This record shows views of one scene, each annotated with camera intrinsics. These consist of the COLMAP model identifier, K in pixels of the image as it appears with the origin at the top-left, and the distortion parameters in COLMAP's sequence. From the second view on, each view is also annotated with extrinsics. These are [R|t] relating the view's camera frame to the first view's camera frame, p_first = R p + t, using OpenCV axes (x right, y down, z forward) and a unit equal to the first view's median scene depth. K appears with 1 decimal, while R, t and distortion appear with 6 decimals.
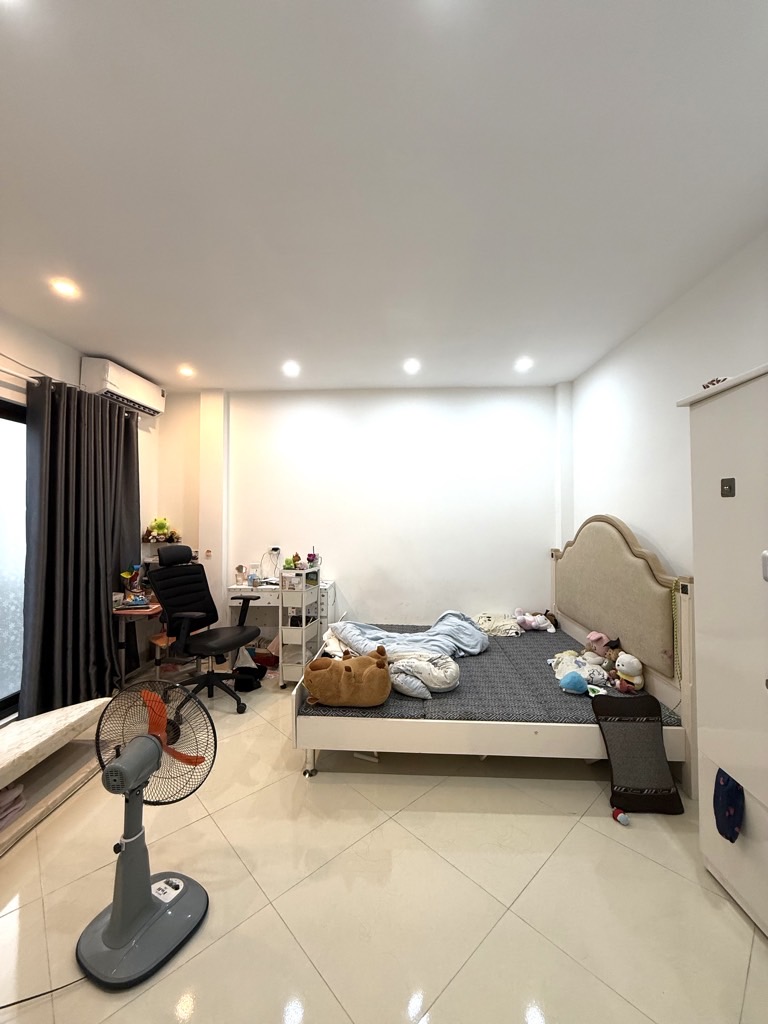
lens RADIAL K [[405.7, 0, 384.9], [0, 405.7, 507.6], [0, 0, 1]] dist [-0.002571, 0.000445]
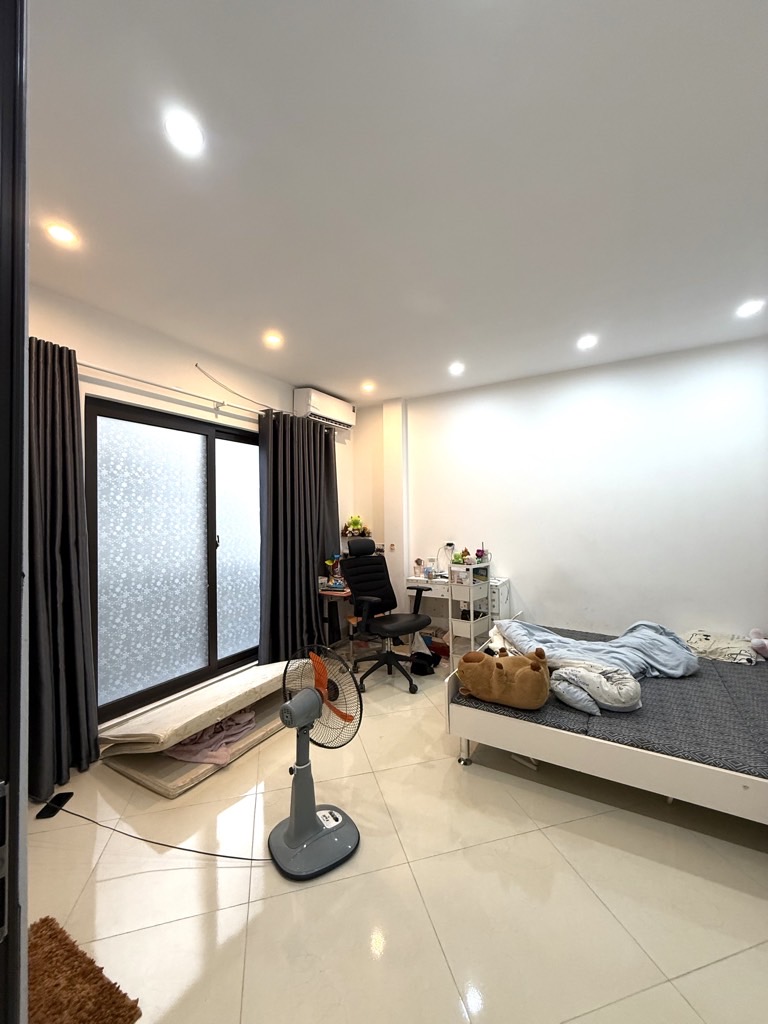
lens RADIAL K [[405.7, 0, 385.0], [0, 405.7, 507.8], [0, 0, 1]] dist [-0.002571, 0.000445]
pose [[0.884349, -0.020180, -0.466389, 0.104588], [0.022666, 0.999743, -0.000280, 0.007558], [0.466275, -0.010324, 0.884580, 0.005330]]
